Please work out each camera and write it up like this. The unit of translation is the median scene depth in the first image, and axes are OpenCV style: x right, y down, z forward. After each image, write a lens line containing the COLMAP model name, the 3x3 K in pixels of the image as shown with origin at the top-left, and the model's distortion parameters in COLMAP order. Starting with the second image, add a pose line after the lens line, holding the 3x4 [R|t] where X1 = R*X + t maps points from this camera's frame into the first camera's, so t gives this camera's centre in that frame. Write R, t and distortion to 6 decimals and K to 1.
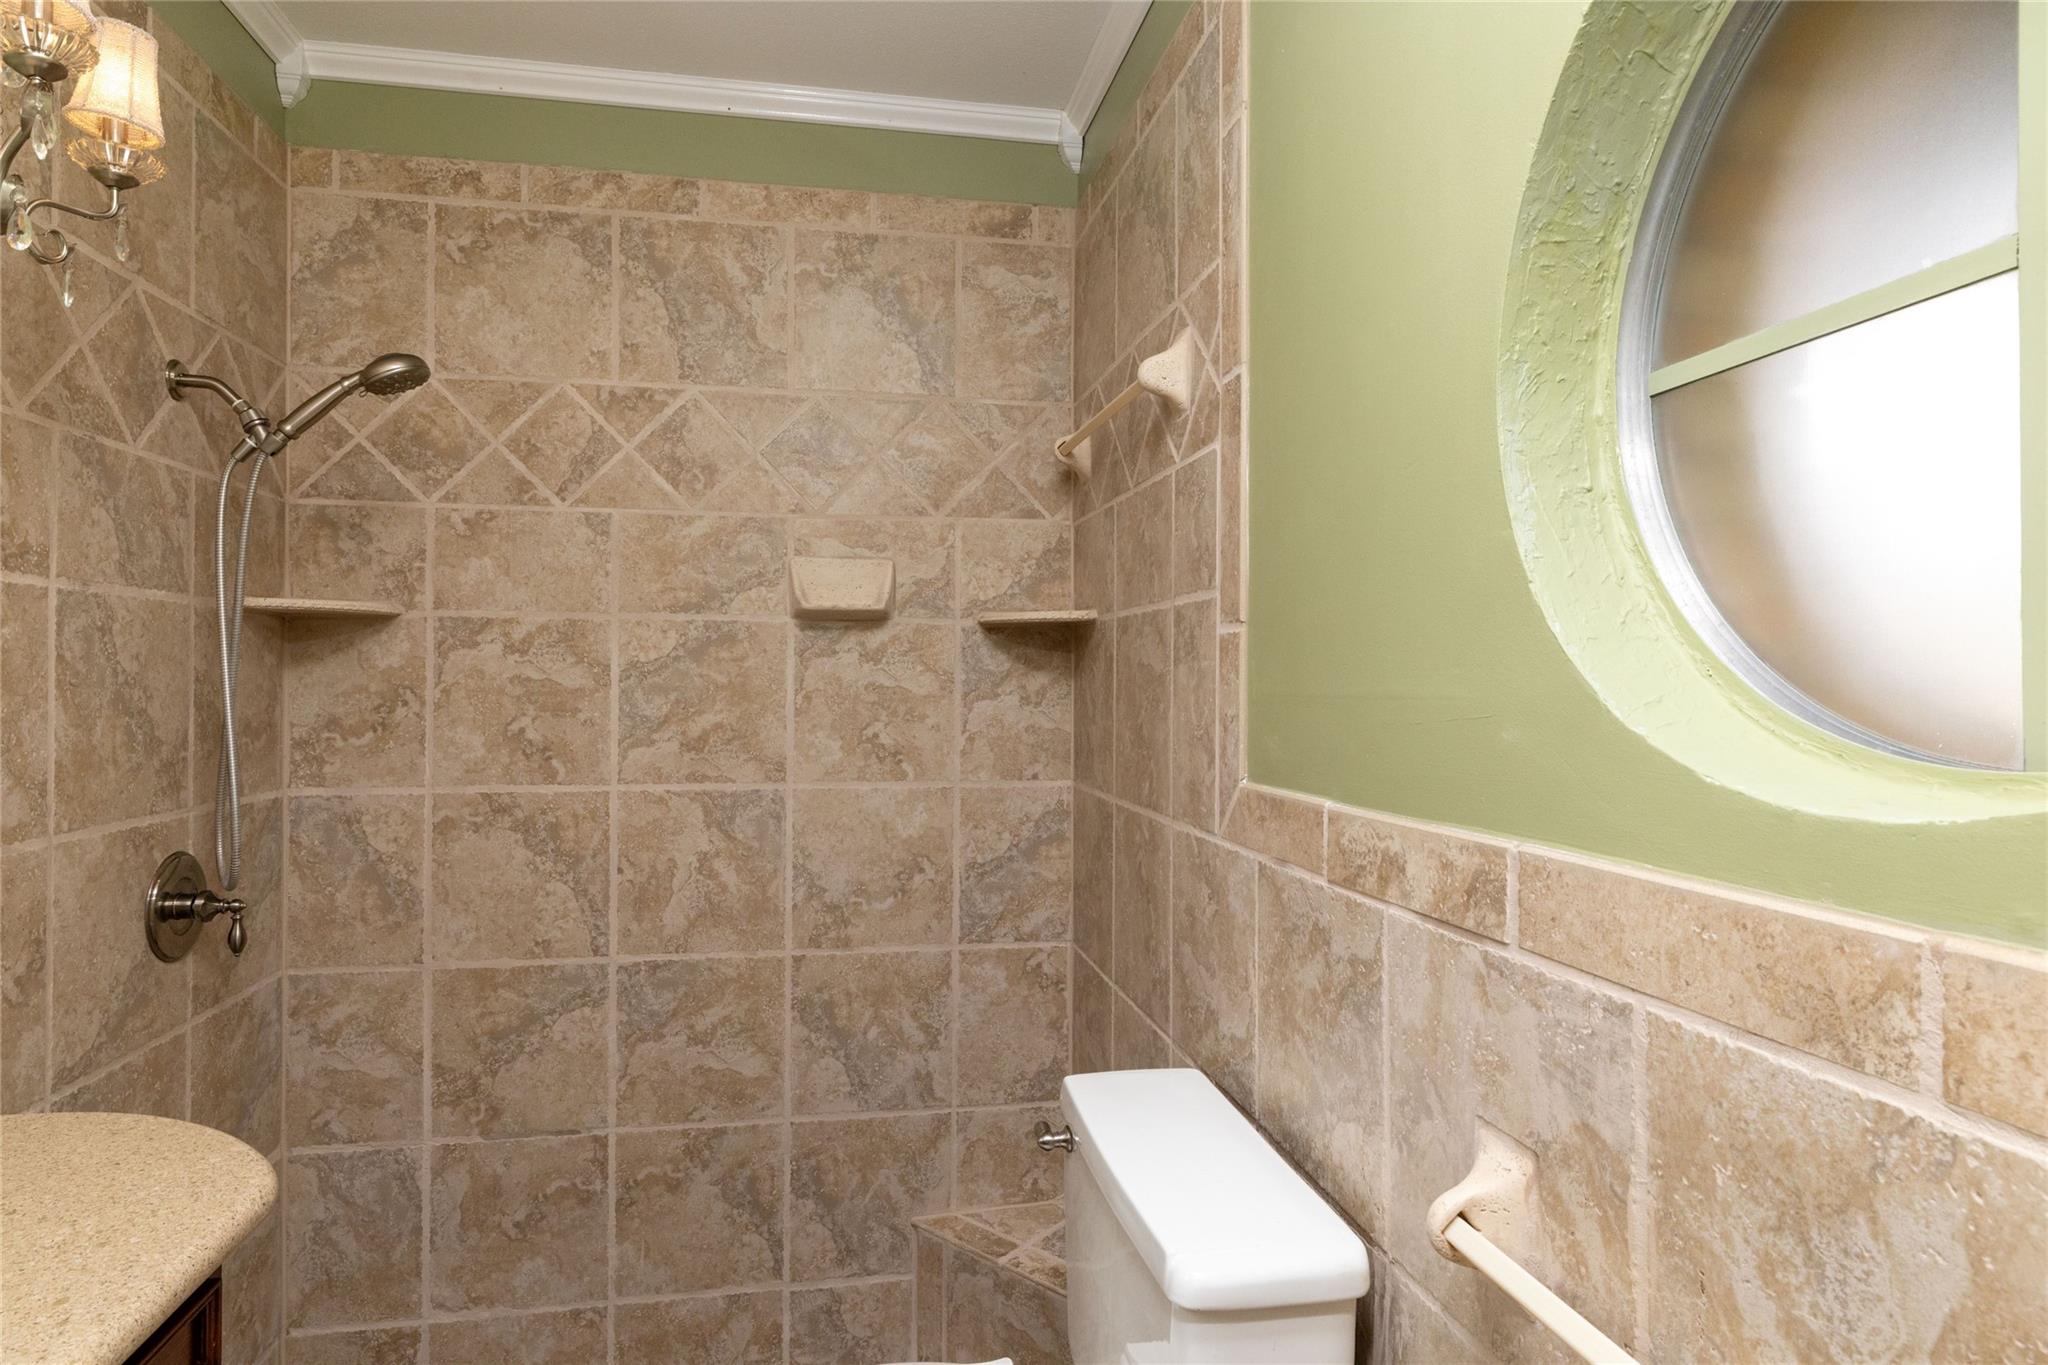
lens RADIAL K [[1154.2, 0, 1022.2], [0, 1154.2, 679.8], [0, 0, 1]] dist [-0.002589, 0.001125]
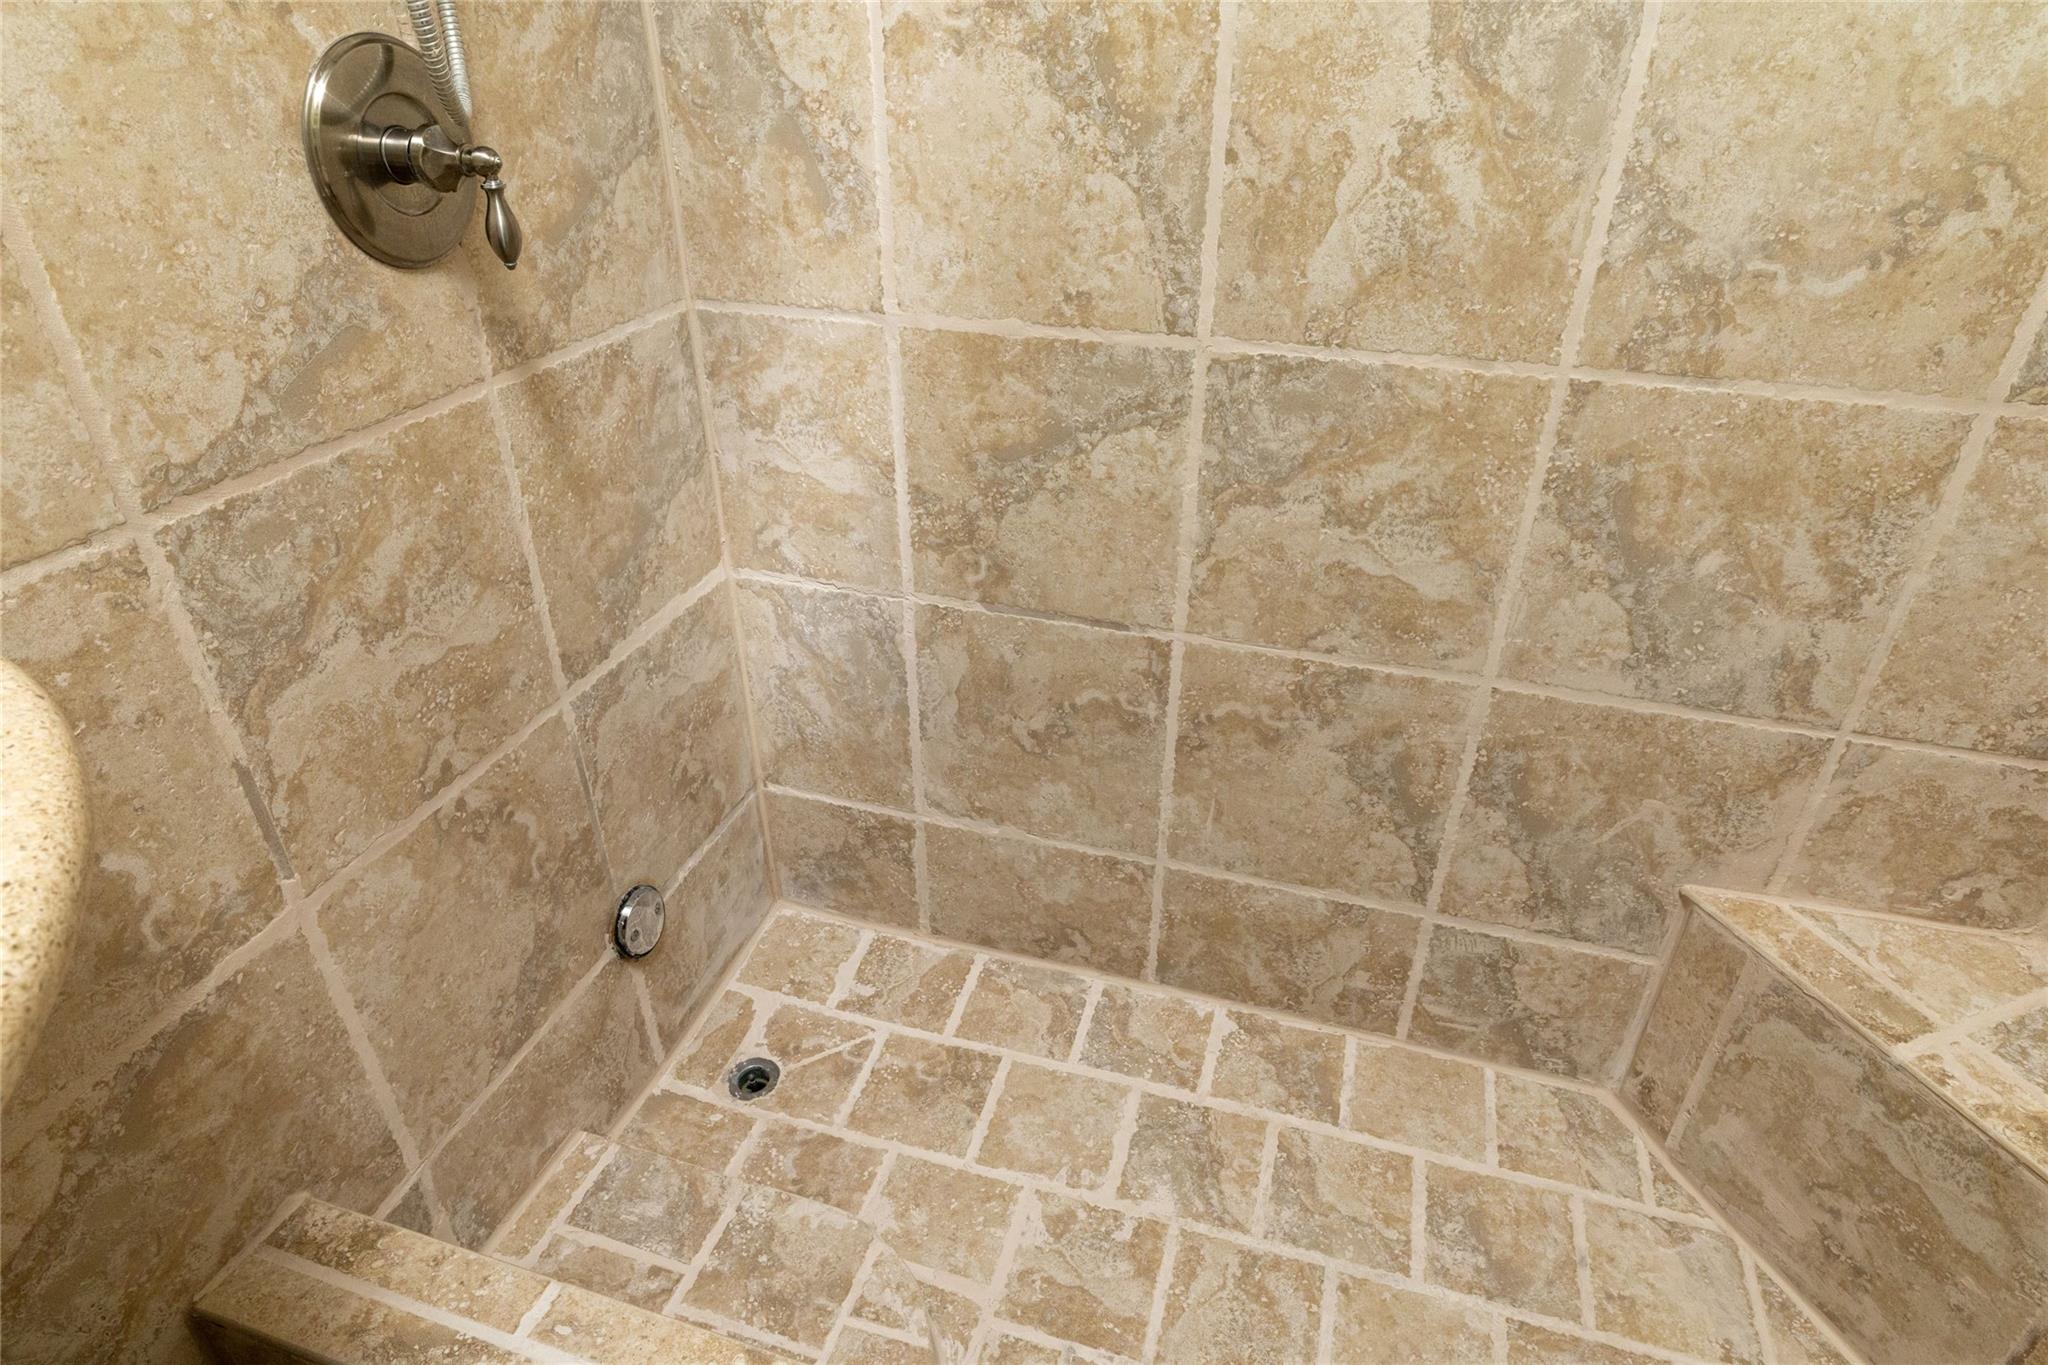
lens RADIAL K [[1154.2, 0, 1025.4], [0, 1154.2, 680.1], [0, 0, 1]] dist [-0.002589, 0.001125]
pose [[0.886414, 0.234299, -0.399216, -0.184639], [0.002674, 0.859831, 0.510571, 0.108651], [0.462885, -0.453645, 0.761540, 0.505052]]
